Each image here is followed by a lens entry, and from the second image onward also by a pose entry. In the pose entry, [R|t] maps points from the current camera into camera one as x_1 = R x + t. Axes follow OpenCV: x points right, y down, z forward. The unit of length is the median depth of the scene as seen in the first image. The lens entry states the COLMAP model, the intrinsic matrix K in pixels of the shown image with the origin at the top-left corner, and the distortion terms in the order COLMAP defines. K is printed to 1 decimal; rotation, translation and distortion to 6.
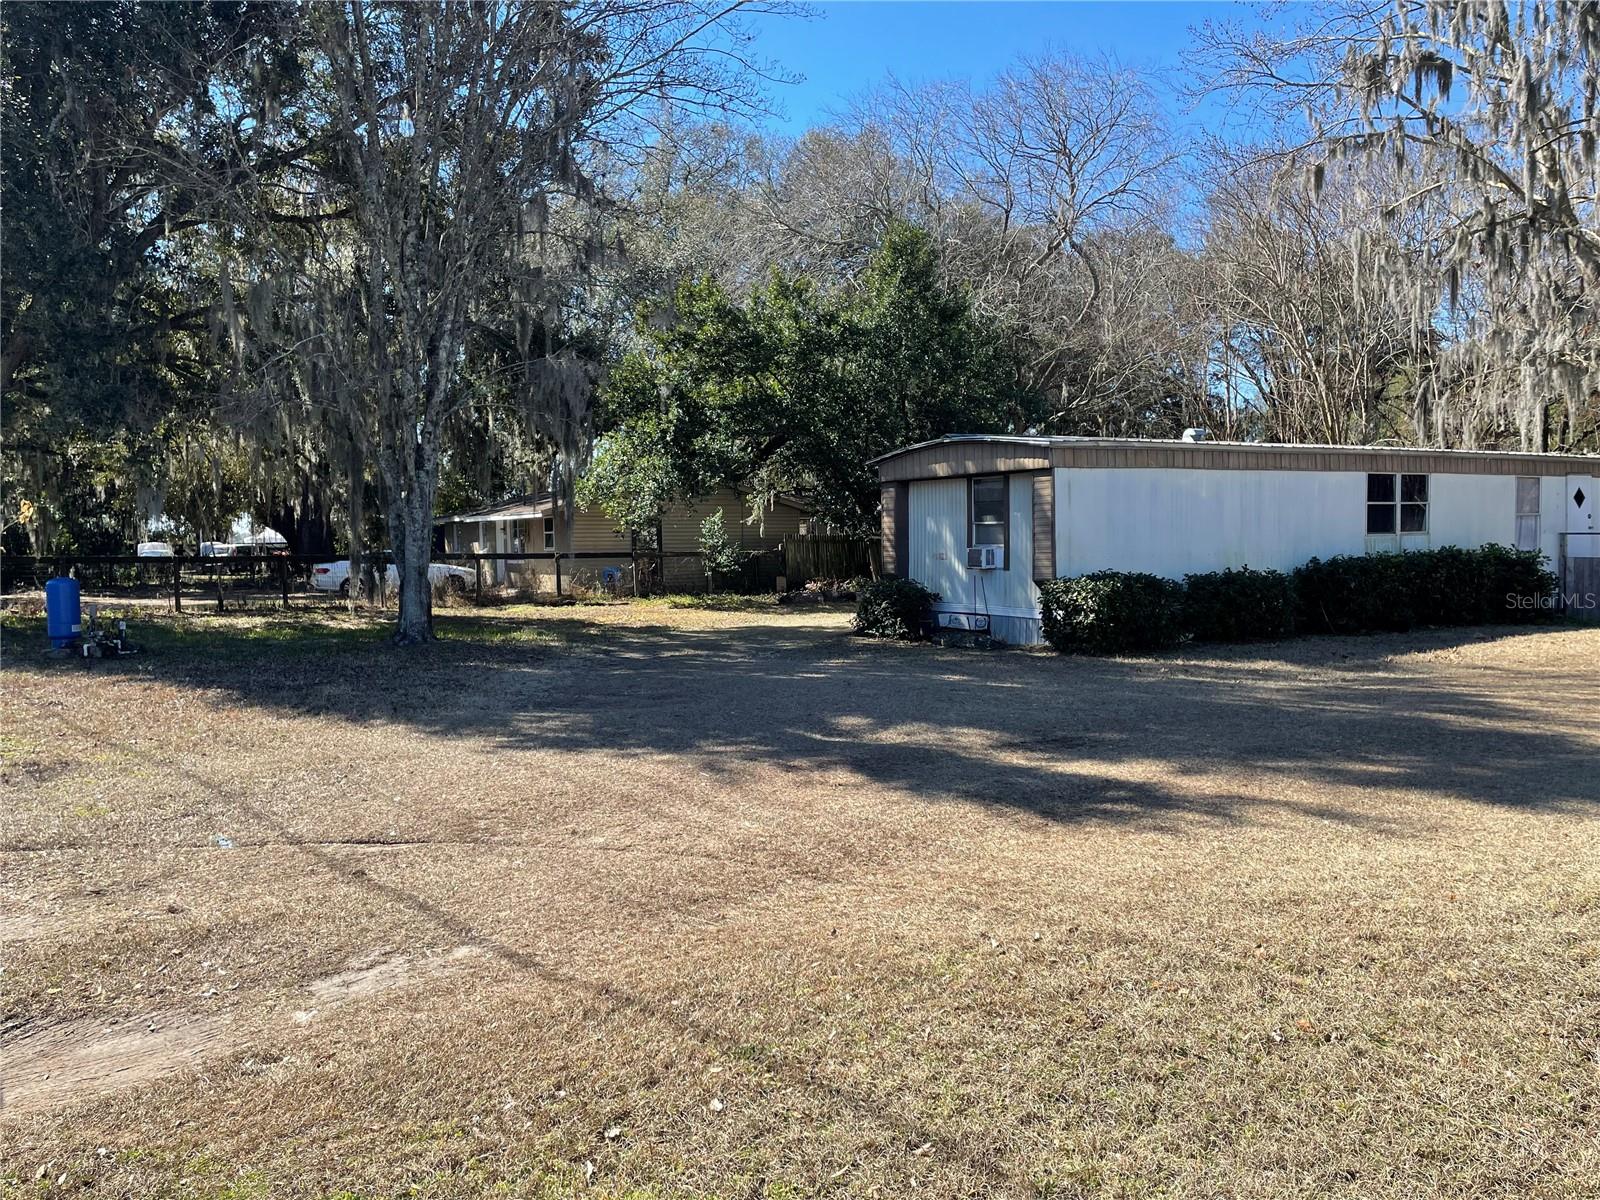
lens RADIAL K [[1204.8, 0, 793.3], [0, 1204.8, 596.4], [0, 0, 1]] dist [0.105598, -0.146040]
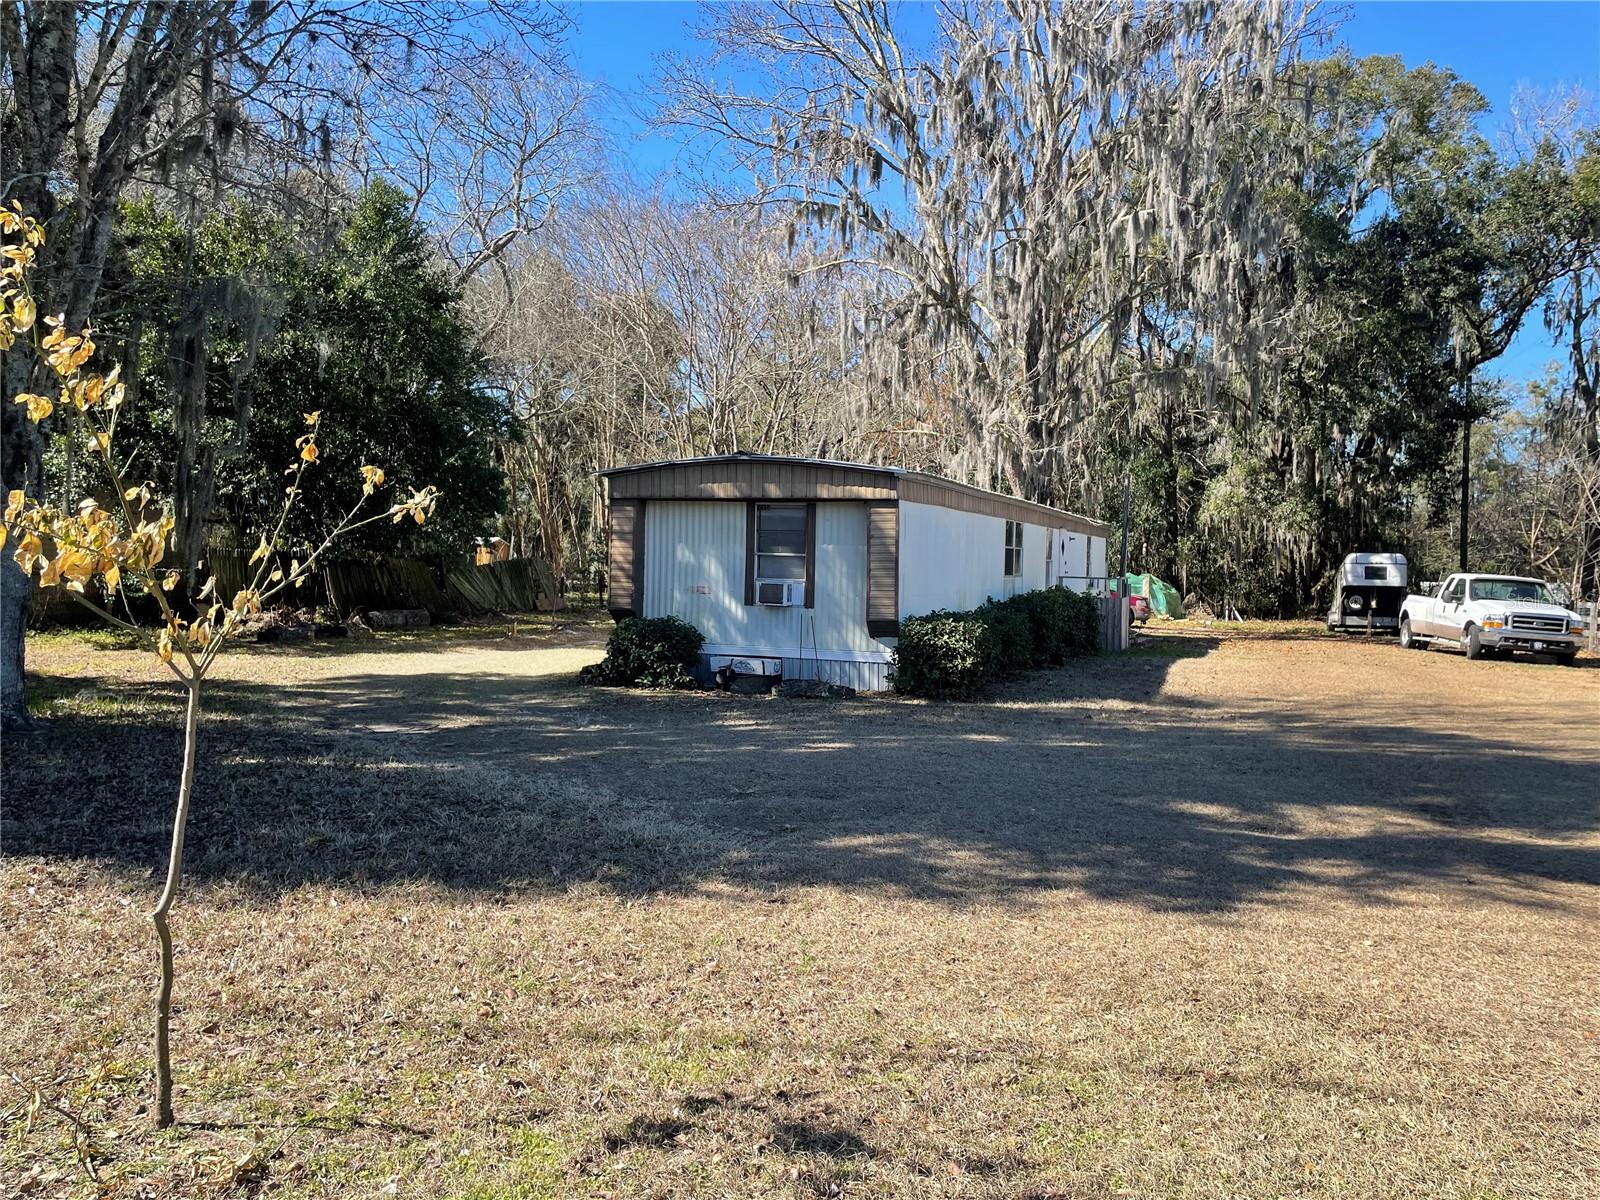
lens RADIAL K [[1204.8, 0, 793.3], [0, 1204.8, 596.4], [0, 0, 1]] dist [0.105598, -0.146040]
pose [[0.769780, 0.009648, 0.638237, -0.381994], [0.000421, 0.999878, -0.015623, -0.015459], [-0.638309, 0.012295, 0.769682, 0.299174]]
